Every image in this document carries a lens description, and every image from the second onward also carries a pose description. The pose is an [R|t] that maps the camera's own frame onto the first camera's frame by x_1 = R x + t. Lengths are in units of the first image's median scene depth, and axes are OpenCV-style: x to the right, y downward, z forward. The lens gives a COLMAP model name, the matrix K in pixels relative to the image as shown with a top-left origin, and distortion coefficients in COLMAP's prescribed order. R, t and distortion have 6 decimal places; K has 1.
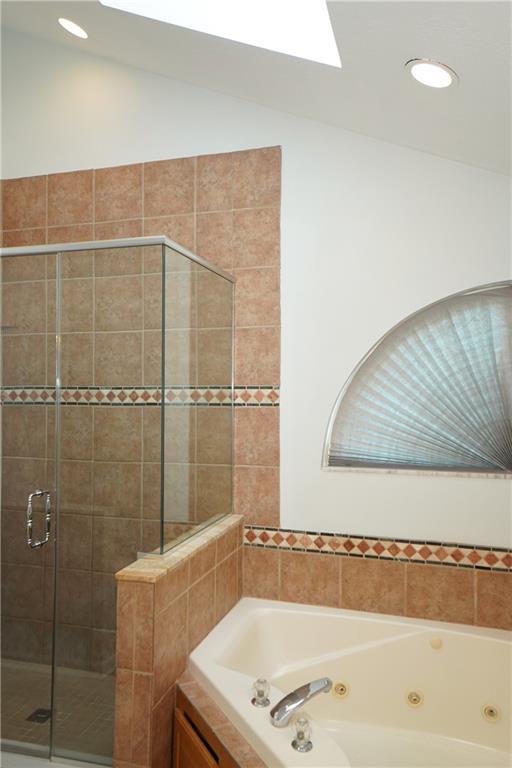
lens RADIAL K [[577.2, 0, 257.0], [0, 577.2, 383.1], [0, 0, 1]] dist [0.037354, 0.005991]
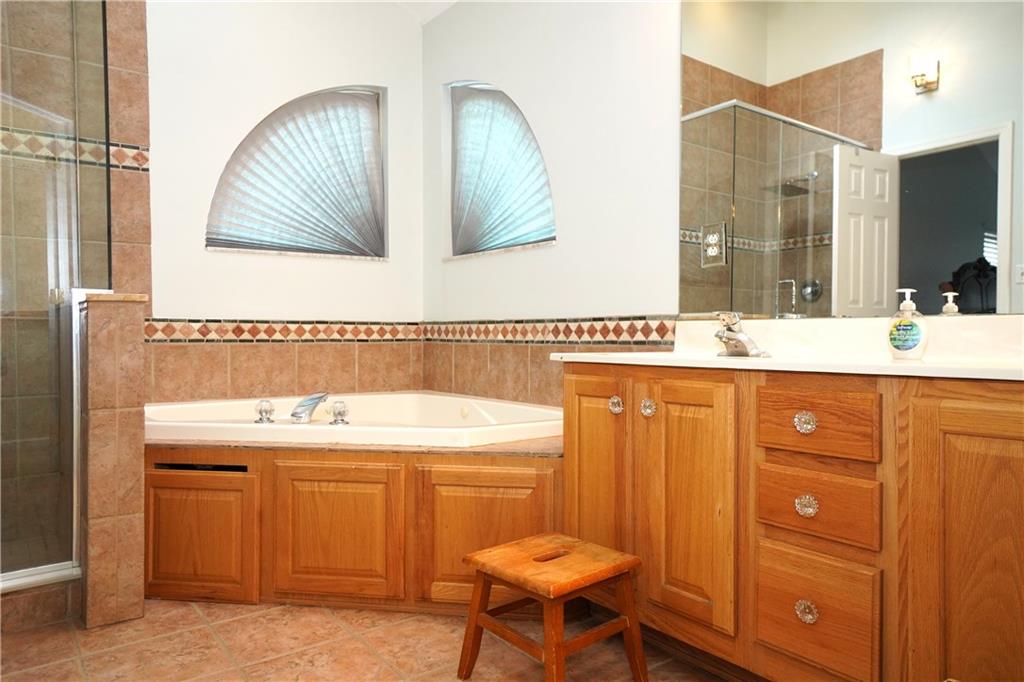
lens RADIAL K [[708.1, 0, 512.7], [0, 708.1, 339.8], [0, 0, 1]] dist [0.009965, 0.010362]
pose [[0.594470, -0.012137, 0.804026, -0.498205], [-0.005729, 0.999797, 0.019328, 0.271056], [-0.804097, -0.016096, 0.594280, -0.031700]]
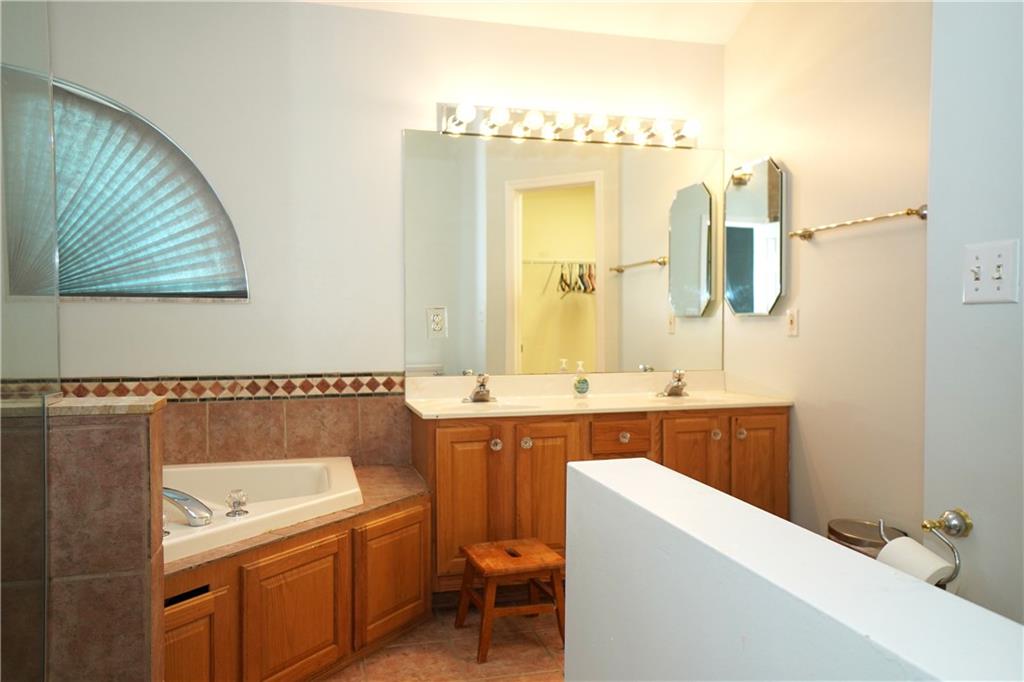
lens RADIAL K [[769.6, 0, 512.3], [0, 769.6, 342.4], [0, 0, 1]] dist [0.037354, 0.005991]
pose [[-0.534660, -0.029075, 0.844567, -0.948895], [-0.012949, 0.999572, 0.026213, 0.133486], [-0.844968, 0.003079, -0.534808, 1.196724]]
